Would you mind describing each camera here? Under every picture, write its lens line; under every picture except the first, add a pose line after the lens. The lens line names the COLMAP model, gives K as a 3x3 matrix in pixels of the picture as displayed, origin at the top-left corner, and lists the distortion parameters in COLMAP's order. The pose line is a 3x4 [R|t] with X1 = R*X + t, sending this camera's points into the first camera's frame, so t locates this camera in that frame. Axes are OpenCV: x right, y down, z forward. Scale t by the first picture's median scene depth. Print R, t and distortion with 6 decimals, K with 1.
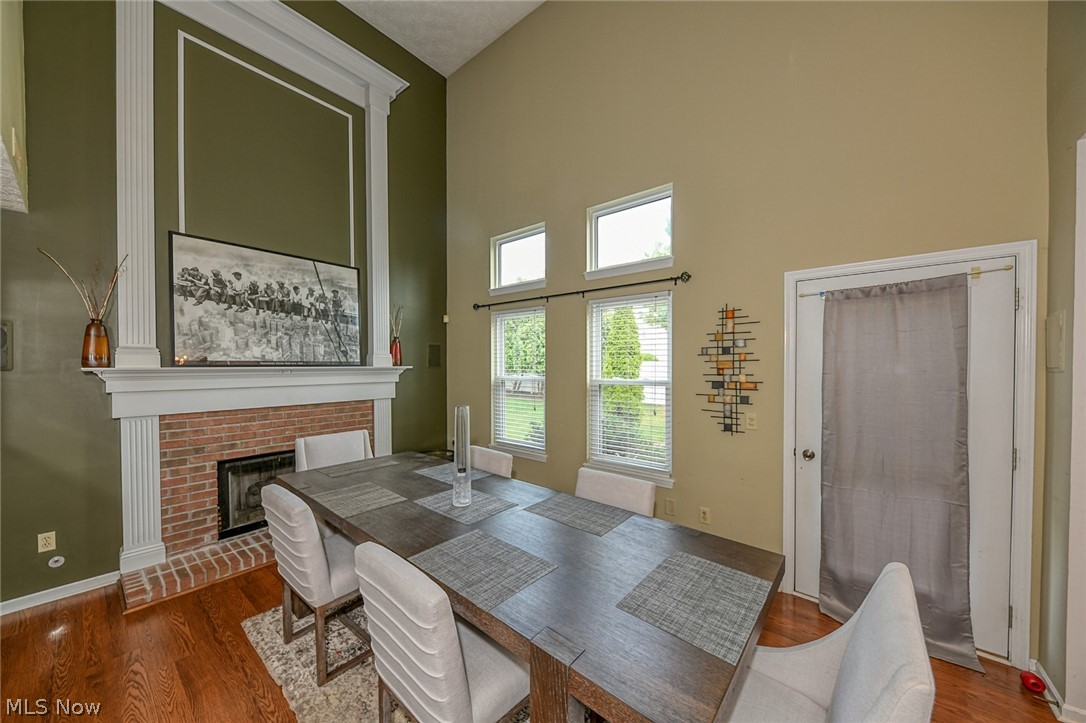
lens RADIAL K [[374.7, 0, 544.3], [0, 374.7, 370.7], [0, 0, 1]] dist [0.001749, -0.004036]
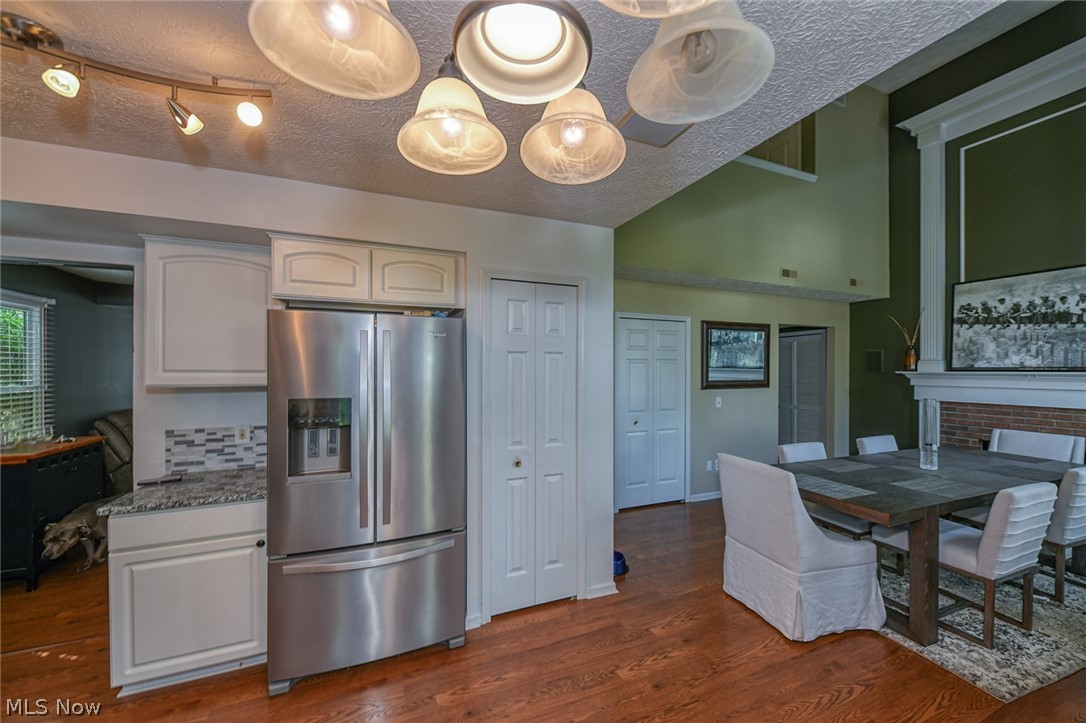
lens RADIAL K [[399.1, 0, 538.5], [0, 399.1, 370.9], [0, 0, 1]] dist [0.001094, -0.003606]
pose [[-0.487726, 0.002696, -0.872993, 1.186745], [-0.015598, 0.999809, 0.011802, -0.004580], [0.872858, 0.019373, -0.487590, 0.286808]]
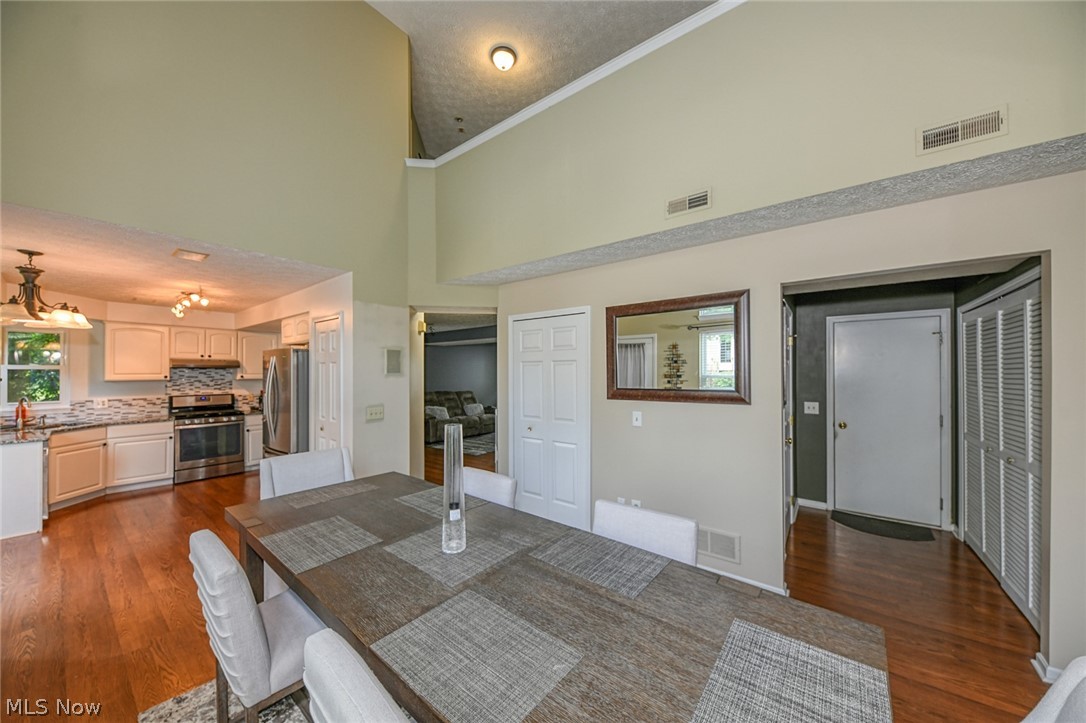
lens RADIAL K [[374.7, 0, 541.1], [0, 374.7, 370.2], [0, 0, 1]] dist [0.001749, -0.004036]
pose [[-0.999807, -0.000120, -0.019639, -0.245911], [-0.000383, 0.999910, 0.013403, -0.021715], [0.019635, 0.013408, -0.999717, 1.164897]]
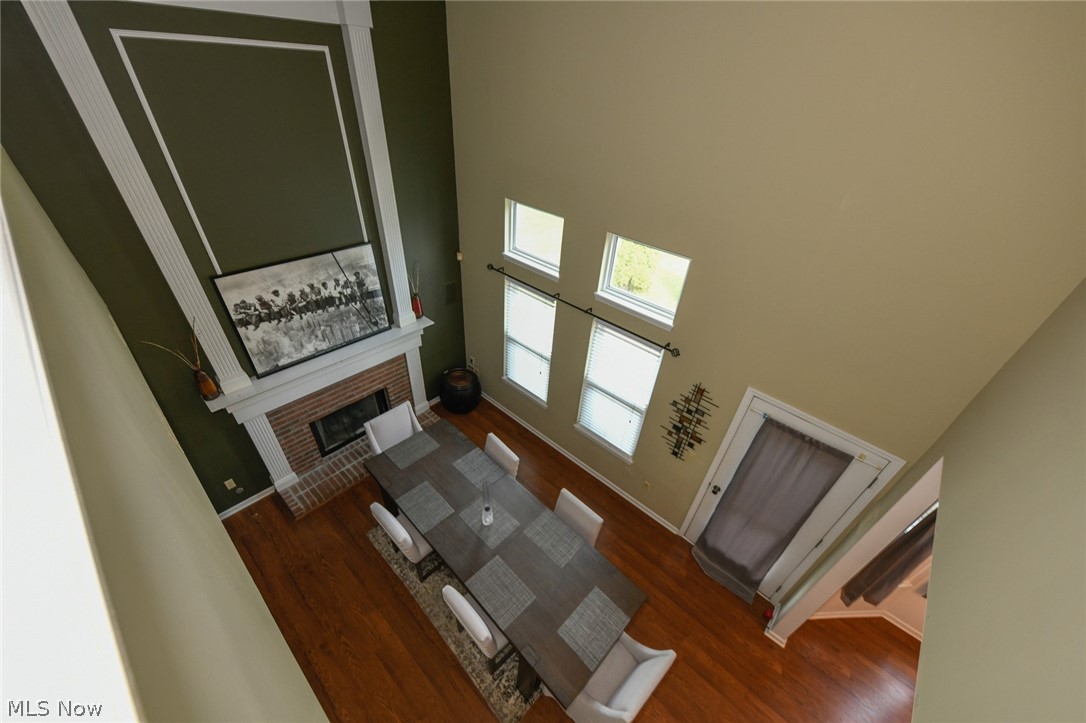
lens RADIAL K [[399.1, 0, 544.1], [0, 399.1, 370.9], [0, 0, 1]] dist [0.001094, -0.003606]
pose [[0.996102, 0.088014, -0.005909, -0.008268], [-0.067840, 0.807145, 0.586442, -0.833490], [0.056384, -0.583755, 0.809969, -0.037857]]
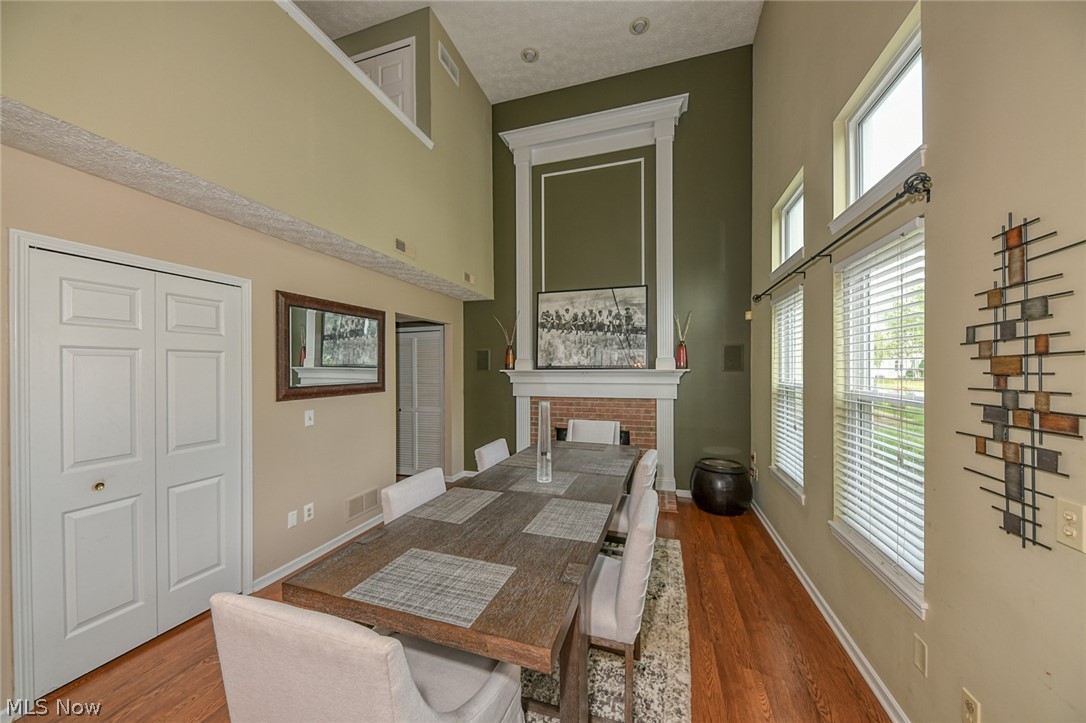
lens RADIAL K [[374.7, 0, 542.9], [0, 374.7, 370.3], [0, 0, 1]] dist [0.001749, -0.004036]
pose [[0.363950, 0.002850, -0.931414, 0.607475], [-0.010698, 0.999942, -0.001120, -0.004636], [0.931357, 0.010372, 0.363960, 0.354747]]
